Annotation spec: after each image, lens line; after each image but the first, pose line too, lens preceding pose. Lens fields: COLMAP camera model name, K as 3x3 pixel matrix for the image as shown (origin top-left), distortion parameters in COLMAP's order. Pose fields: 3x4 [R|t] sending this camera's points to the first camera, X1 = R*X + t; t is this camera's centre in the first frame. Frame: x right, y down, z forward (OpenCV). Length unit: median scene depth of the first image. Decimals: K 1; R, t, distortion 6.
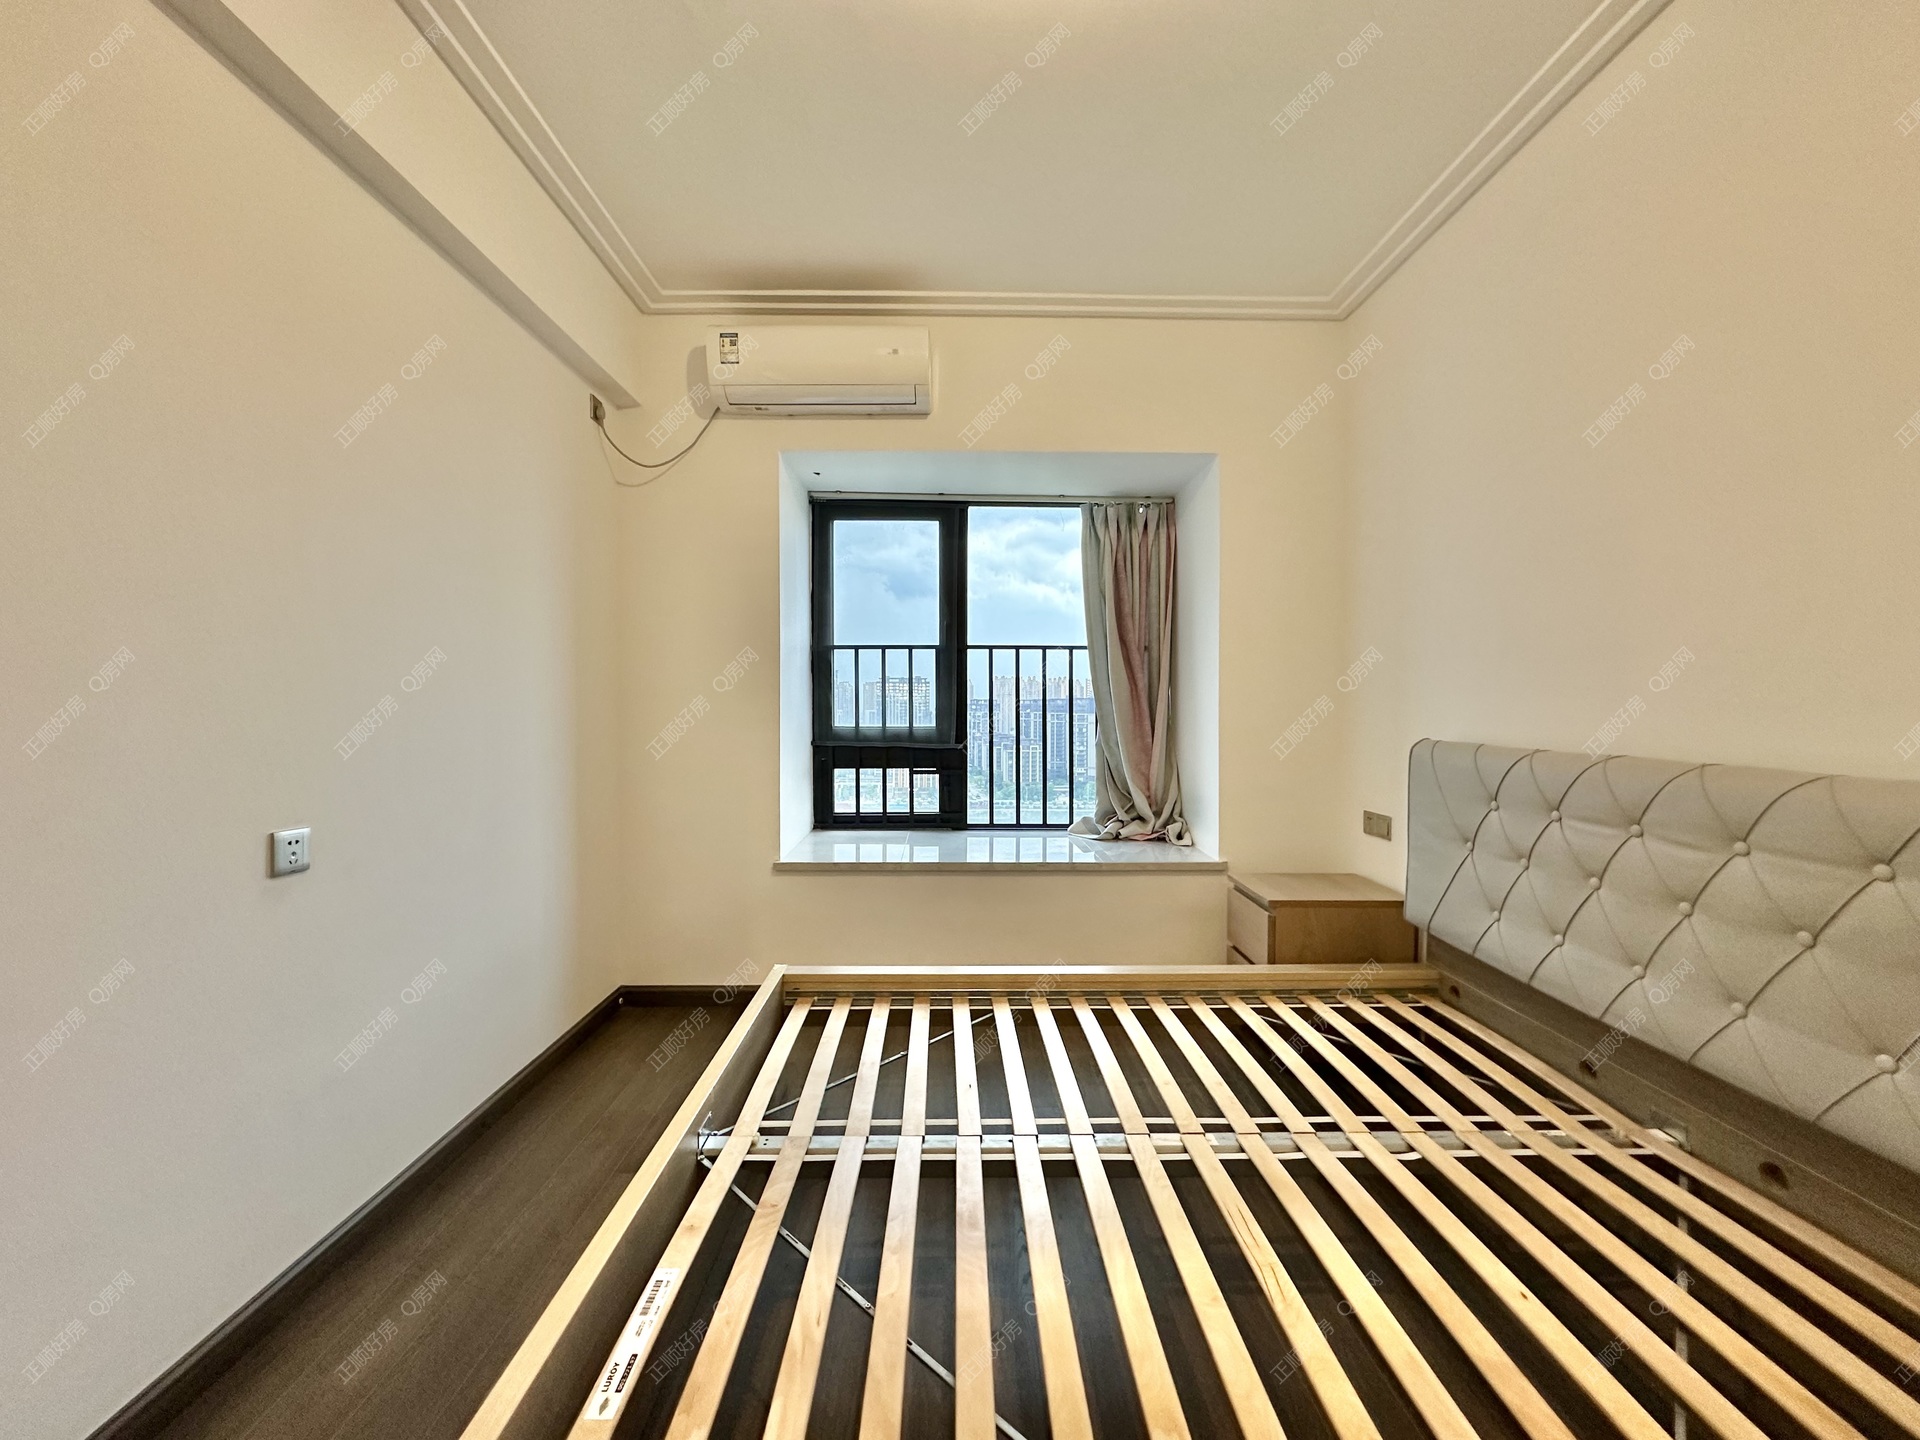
lens RADIAL K [[767.2, 0, 954.9], [0, 767.2, 721.1], [0, 0, 1]] dist [0.000545, 0.000835]
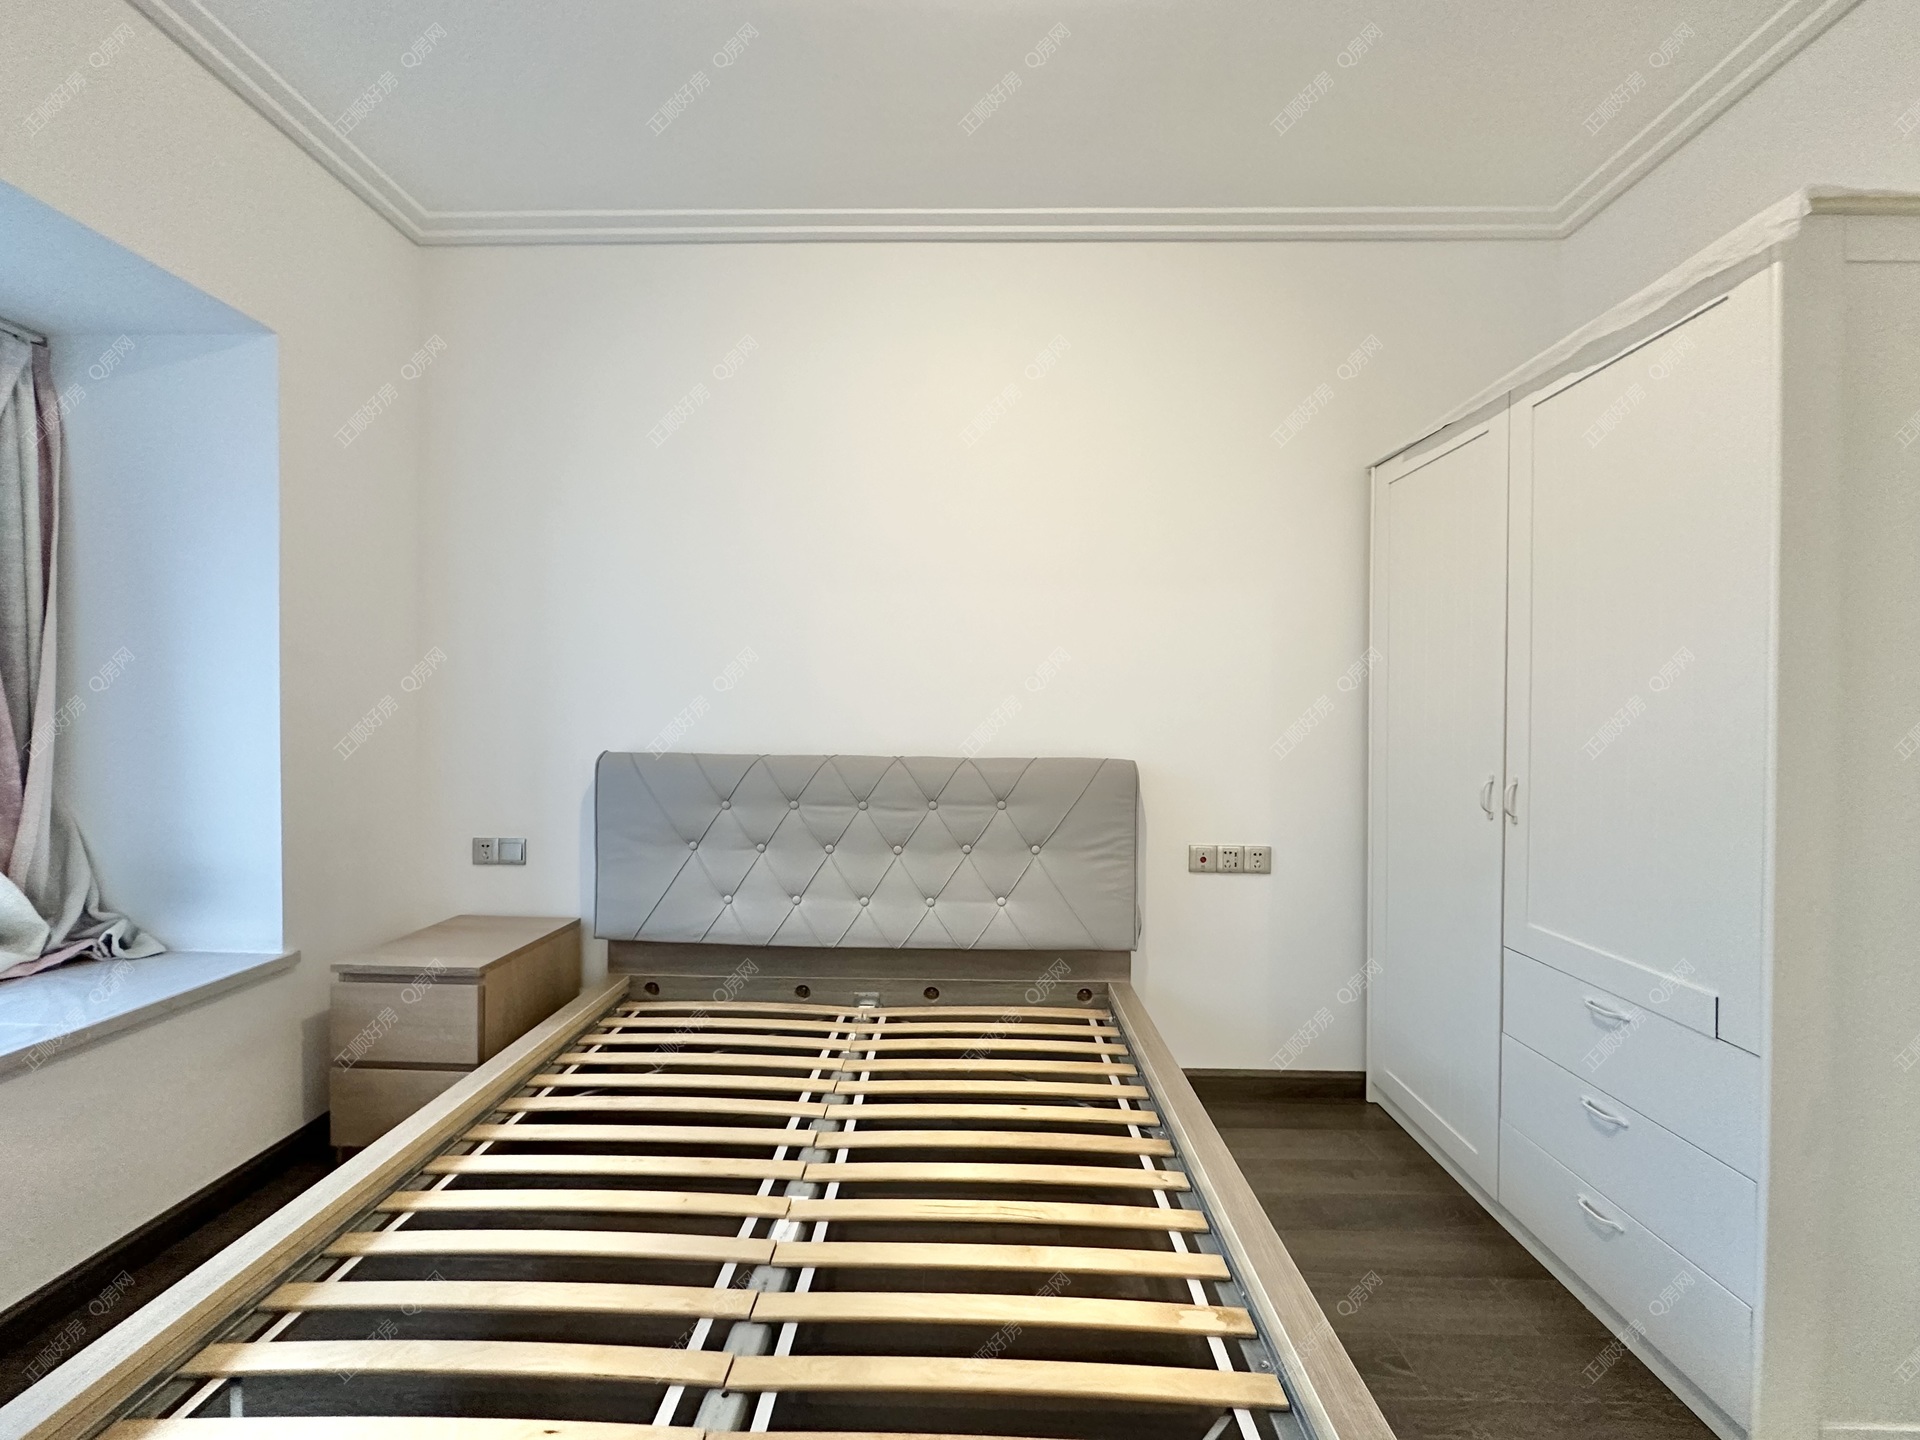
lens RADIAL K [[767.2, 0, 960.0], [0, 767.2, 722.7], [0, 0, 1]] dist [0.000545, 0.000835]
pose [[0.029934, -0.005897, 0.999534, -0.406818], [0.014659, 0.999878, 0.005460, -0.014249], [-0.999444, 0.014489, 0.030017, 0.553436]]
